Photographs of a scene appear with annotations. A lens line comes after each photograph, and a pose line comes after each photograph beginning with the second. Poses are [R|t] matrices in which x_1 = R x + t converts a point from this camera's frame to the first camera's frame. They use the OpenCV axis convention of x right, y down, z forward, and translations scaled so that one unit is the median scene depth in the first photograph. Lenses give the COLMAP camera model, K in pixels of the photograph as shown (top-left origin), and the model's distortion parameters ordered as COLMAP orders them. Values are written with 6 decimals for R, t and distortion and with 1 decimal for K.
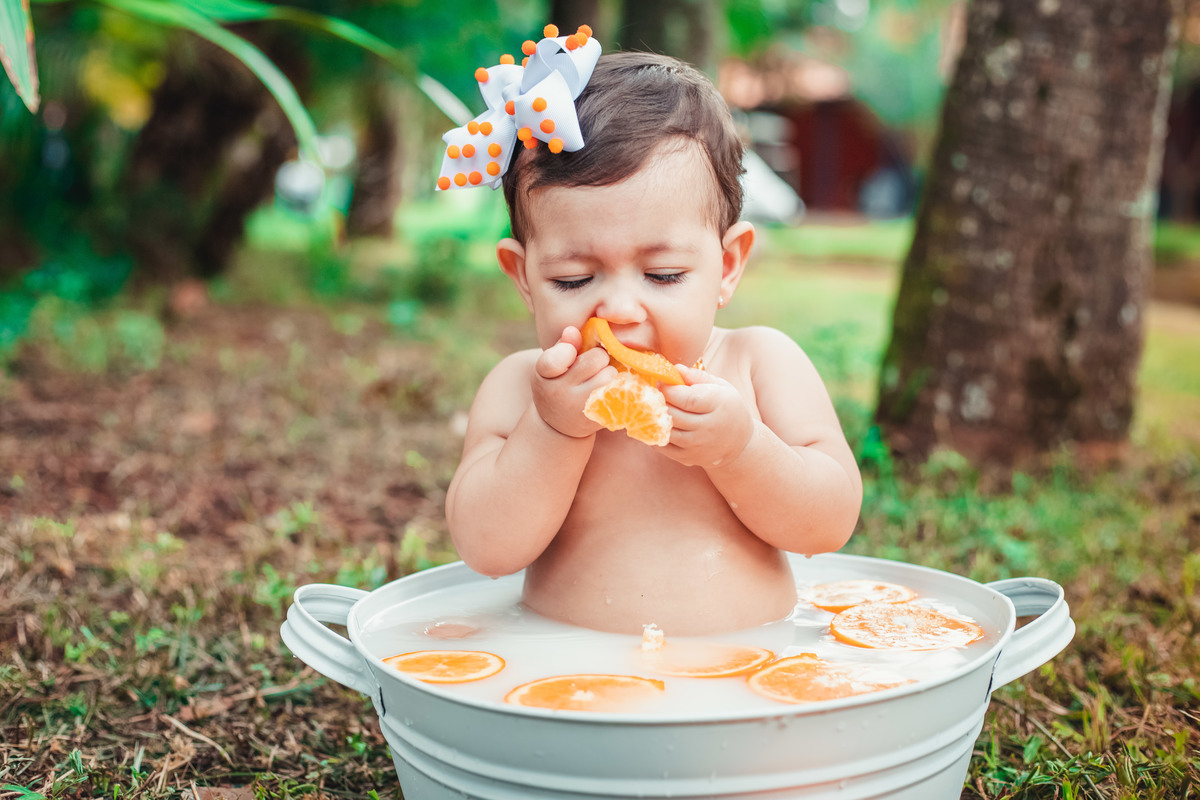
lens RADIAL K [[1838.5, 0, 604.0], [0, 1838.5, 396.6], [0, 0, 1]] dist [0.005193, 0.032577]
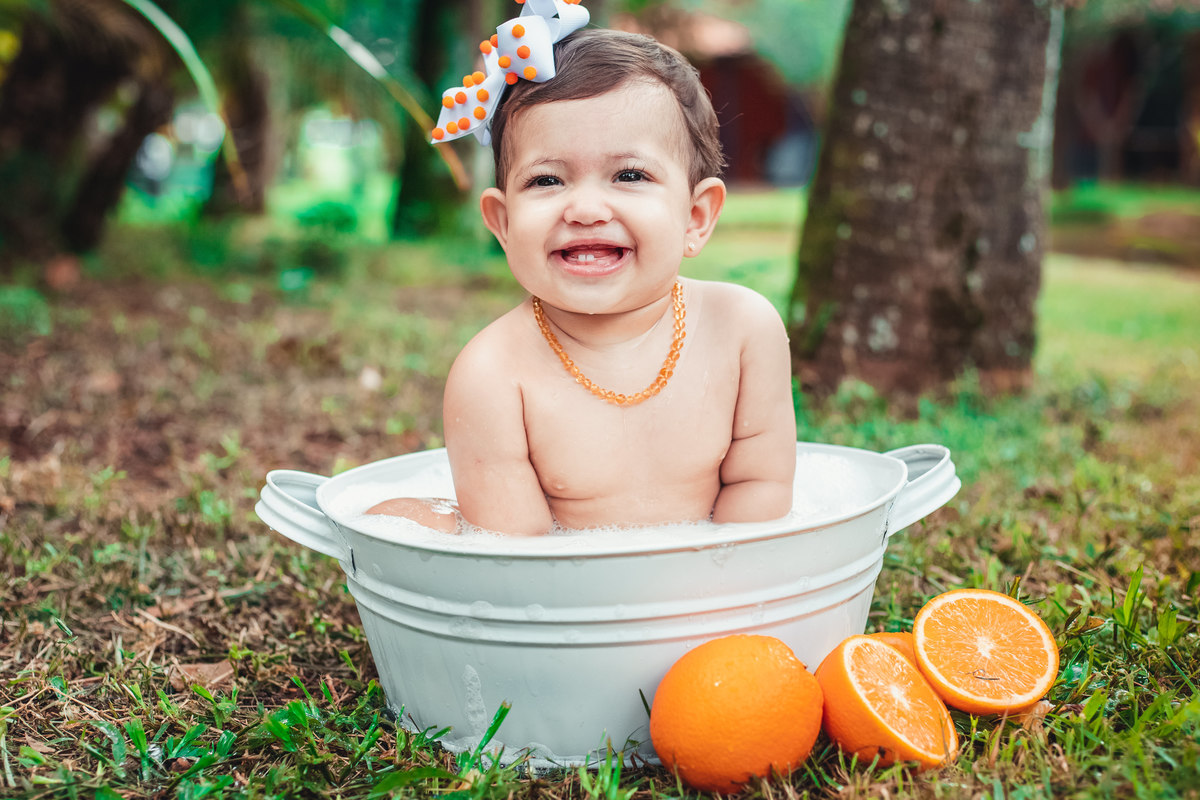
lens RADIAL K [[2045.3, 0, 607.6], [0, 2045.3, 445.9], [0, 0, 1]] dist [0.005588, 0.029356]
pose [[0.997823, -0.032842, 0.057191, -0.016517], [0.031475, 0.999201, 0.024632, 0.033085], [-0.057954, -0.022778, 0.998059, -0.125522]]
